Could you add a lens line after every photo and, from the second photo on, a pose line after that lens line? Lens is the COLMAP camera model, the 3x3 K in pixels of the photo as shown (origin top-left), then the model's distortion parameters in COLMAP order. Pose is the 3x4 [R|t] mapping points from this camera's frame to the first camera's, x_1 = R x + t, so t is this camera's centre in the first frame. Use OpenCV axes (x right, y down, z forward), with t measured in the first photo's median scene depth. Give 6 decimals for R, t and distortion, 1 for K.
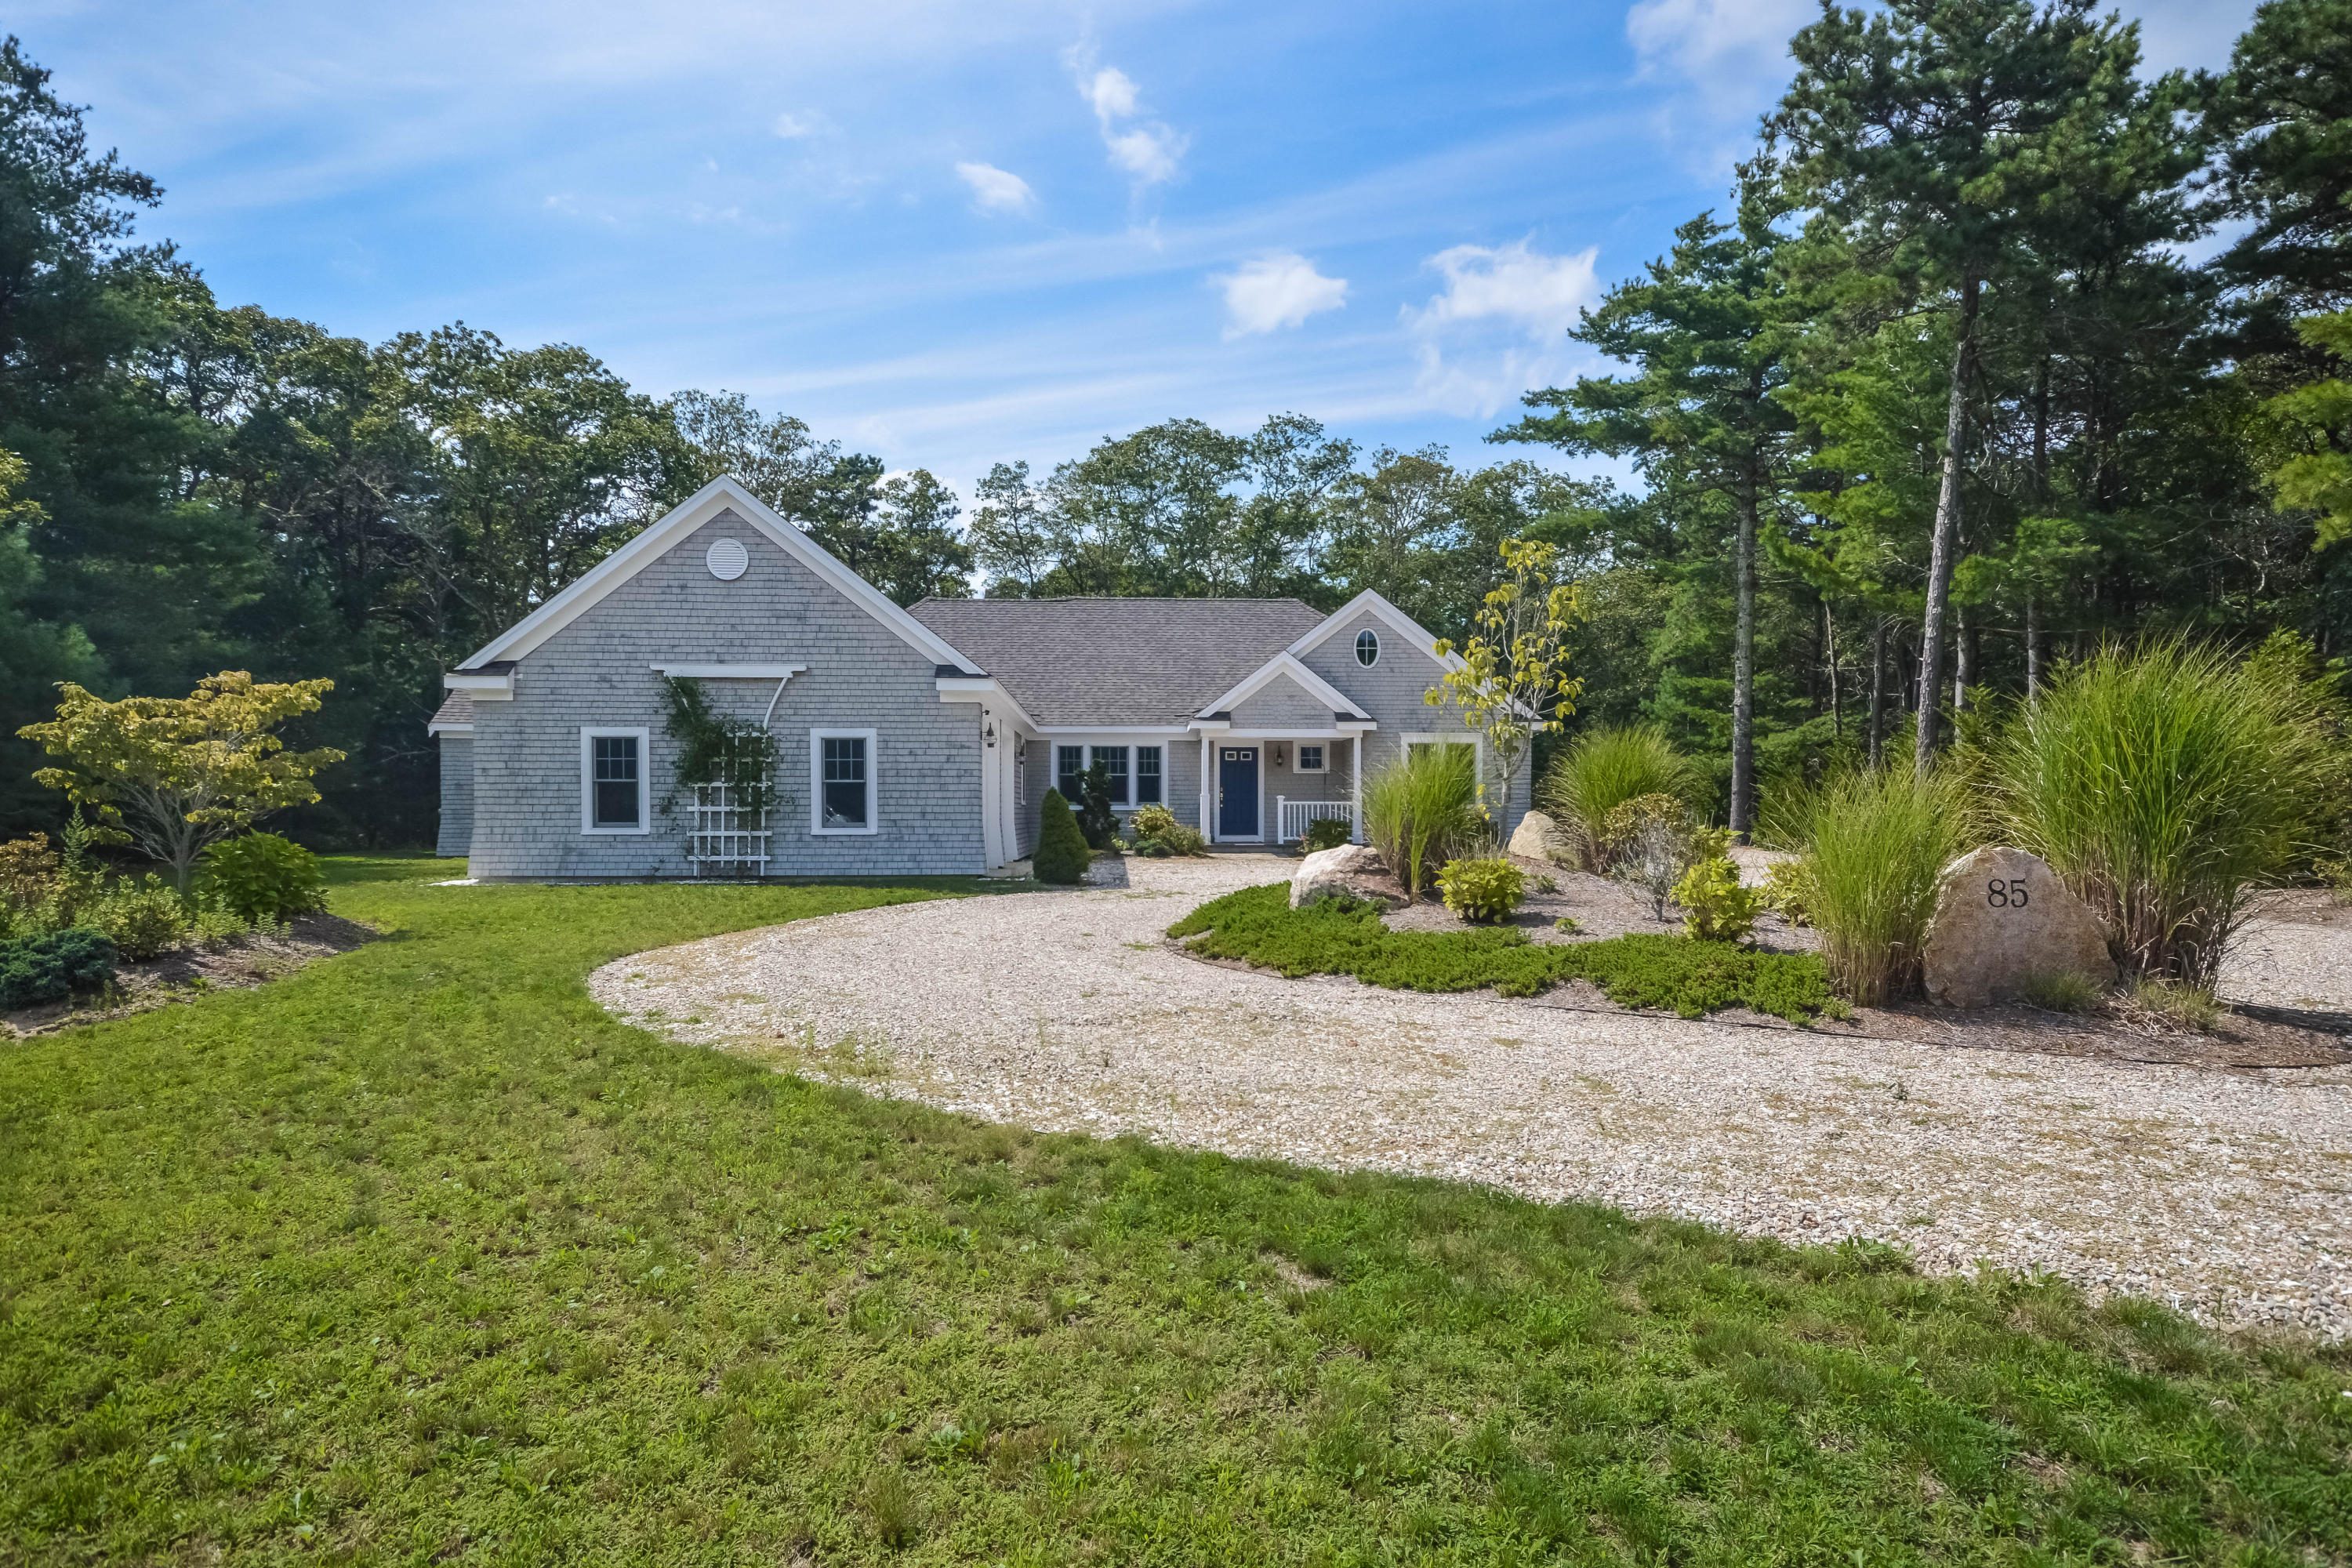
lens RADIAL K [[1418.9, 0, 1165.5], [0, 1418.9, 882.7], [0, 0, 1]] dist [0.003364, 0.002883]
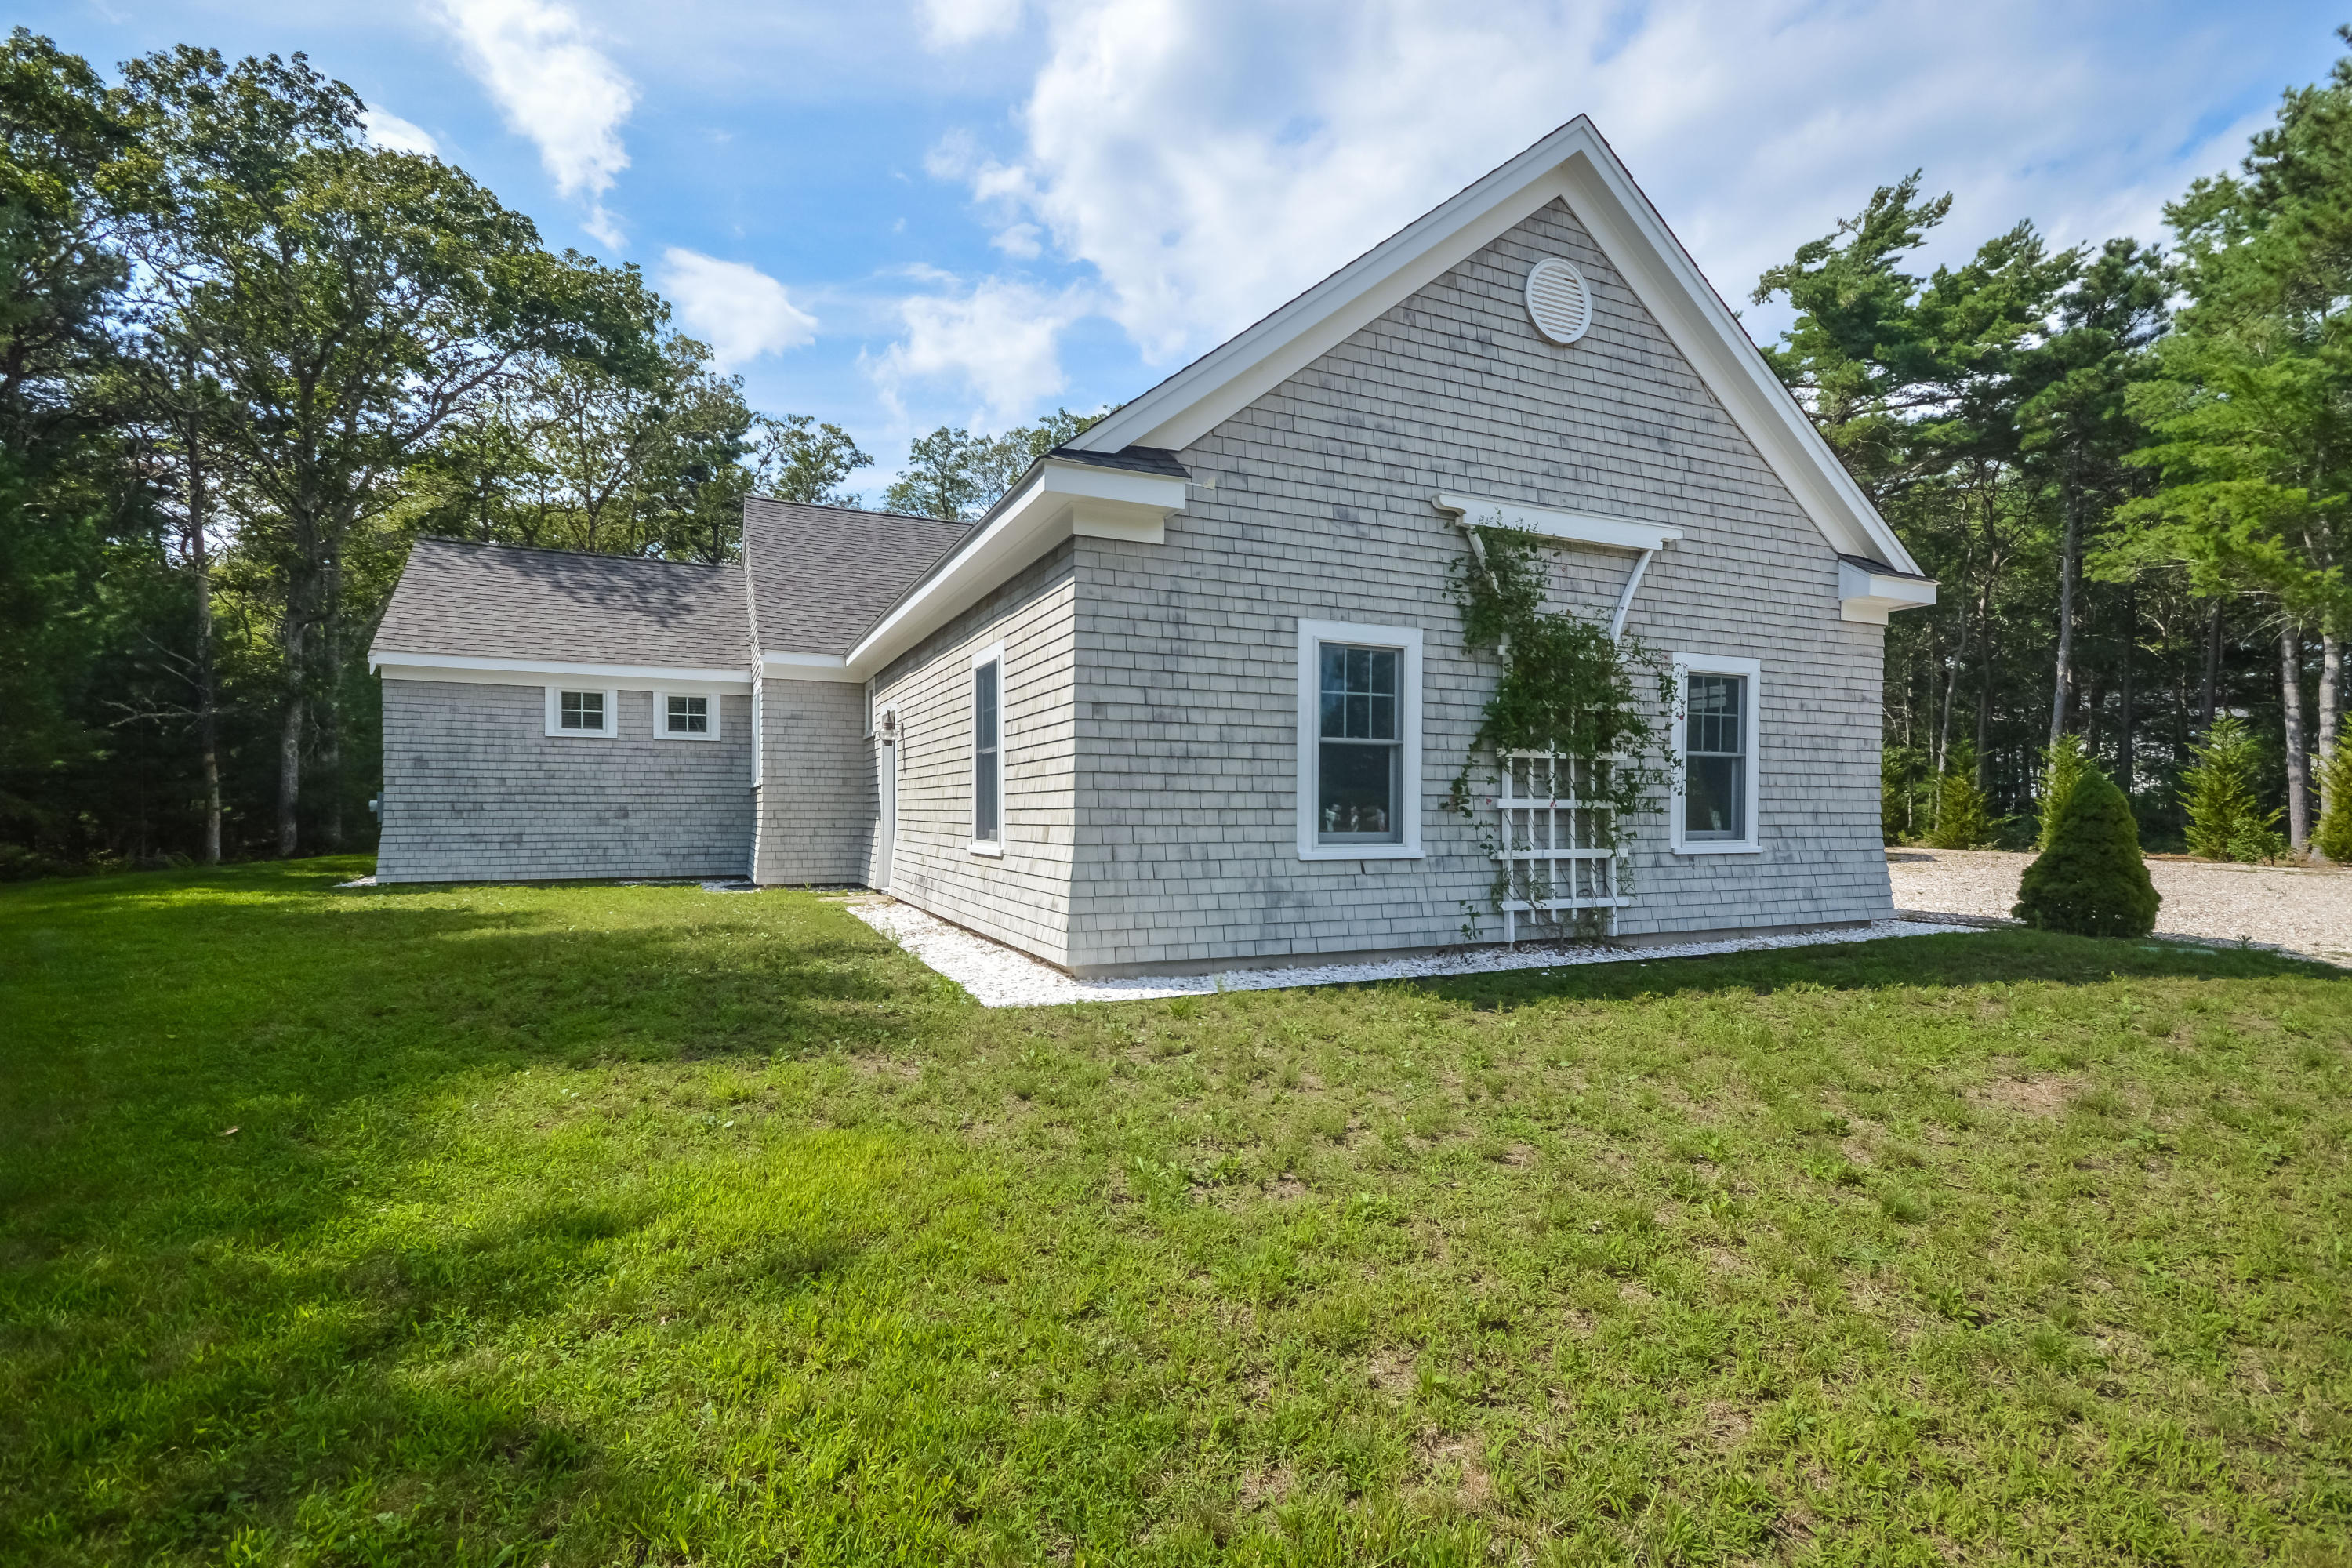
lens RADIAL K [[1081.9, 0, 1144.3], [0, 1081.9, 839.0], [0, 0, 1]] dist [0.015686, -0.002801]
pose [[0.925793, -0.005936, 0.377984, -0.490330], [0.014566, 0.999694, -0.019977, -0.028854], [-0.377750, 0.024000, 0.925597, 0.590582]]
